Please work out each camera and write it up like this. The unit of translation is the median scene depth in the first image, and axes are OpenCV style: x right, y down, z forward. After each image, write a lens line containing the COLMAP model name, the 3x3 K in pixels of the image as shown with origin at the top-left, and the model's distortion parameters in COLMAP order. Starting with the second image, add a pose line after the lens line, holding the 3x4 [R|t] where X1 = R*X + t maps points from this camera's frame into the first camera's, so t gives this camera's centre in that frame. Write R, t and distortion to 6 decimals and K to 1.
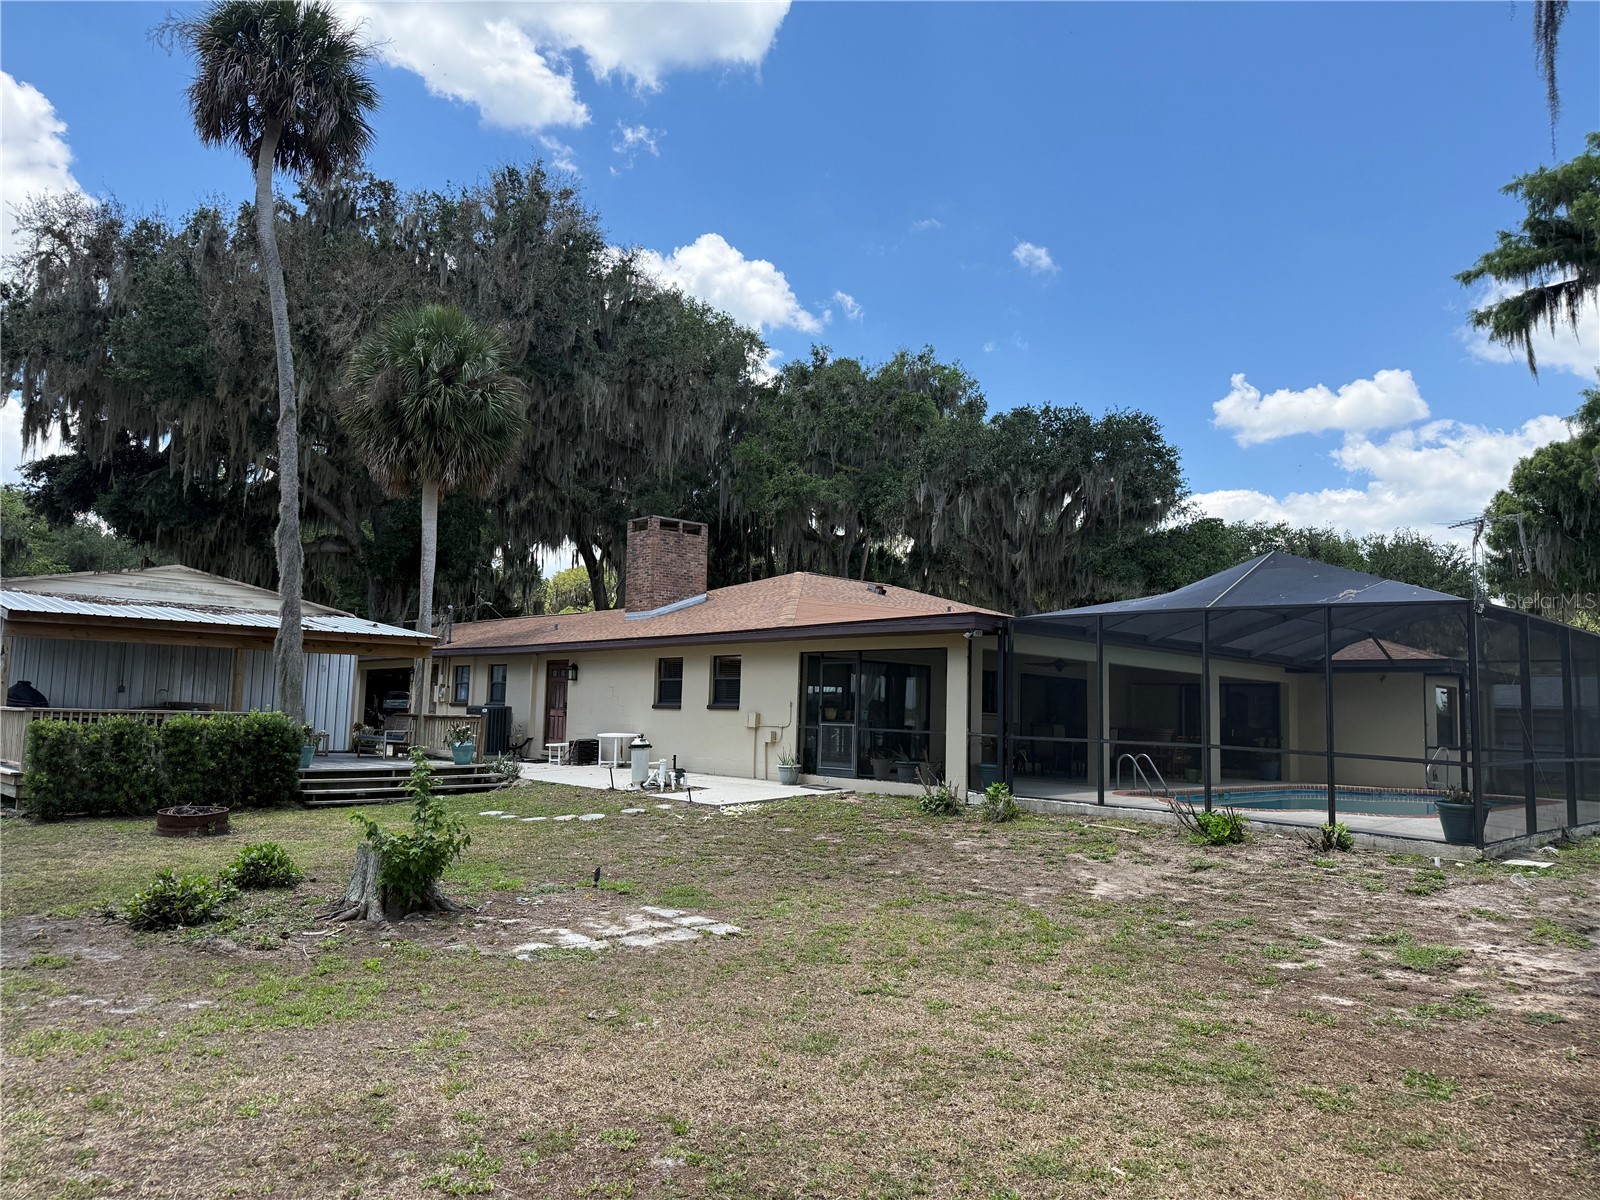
lens RADIAL K [[1233.8, 0, 734.5], [0, 1233.8, 543.7], [0, 0, 1]] dist [0.035106, -0.001353]
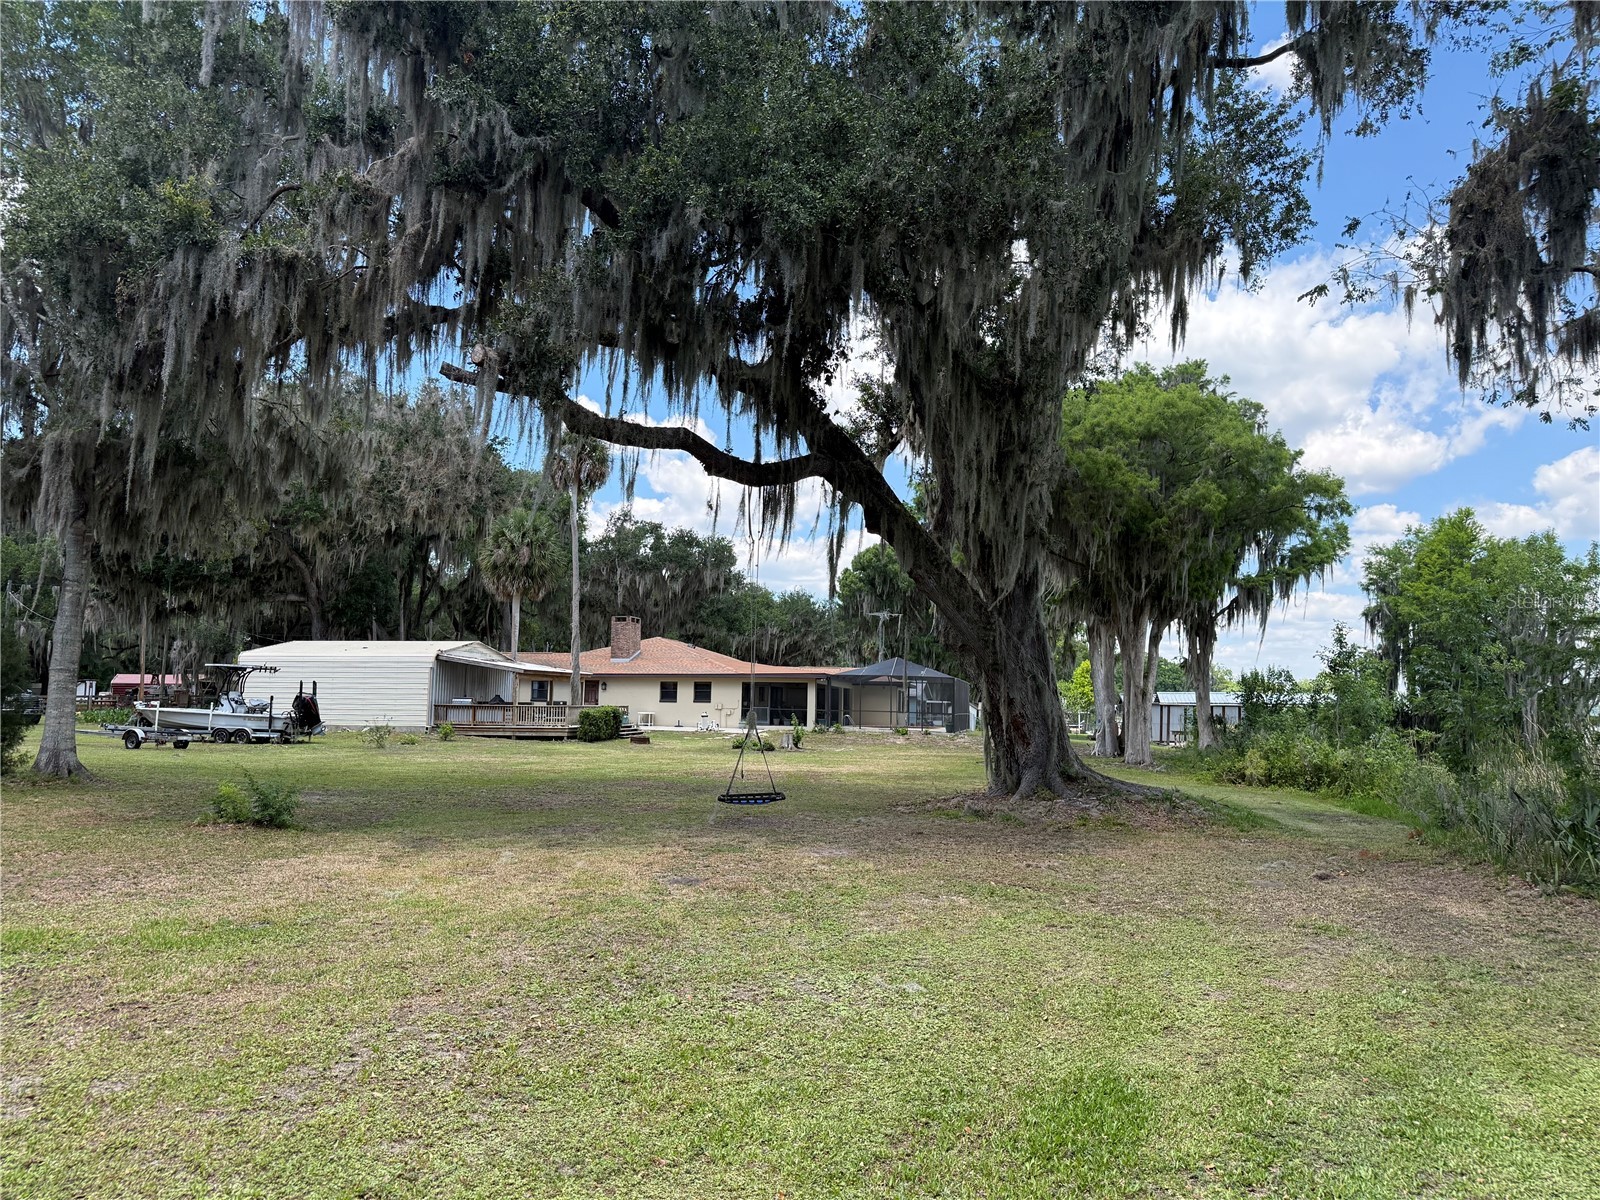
lens RADIAL K [[1132.4, 0, 832.0], [0, 1132.4, 602.9], [0, 0, 1]] dist [0.056505, -0.072587]
pose [[0.807850, 0.037973, 0.588164, -0.970128], [-0.077585, 0.996090, 0.042254, -0.160102], [-0.584259, -0.079768, 0.807637, -0.880498]]
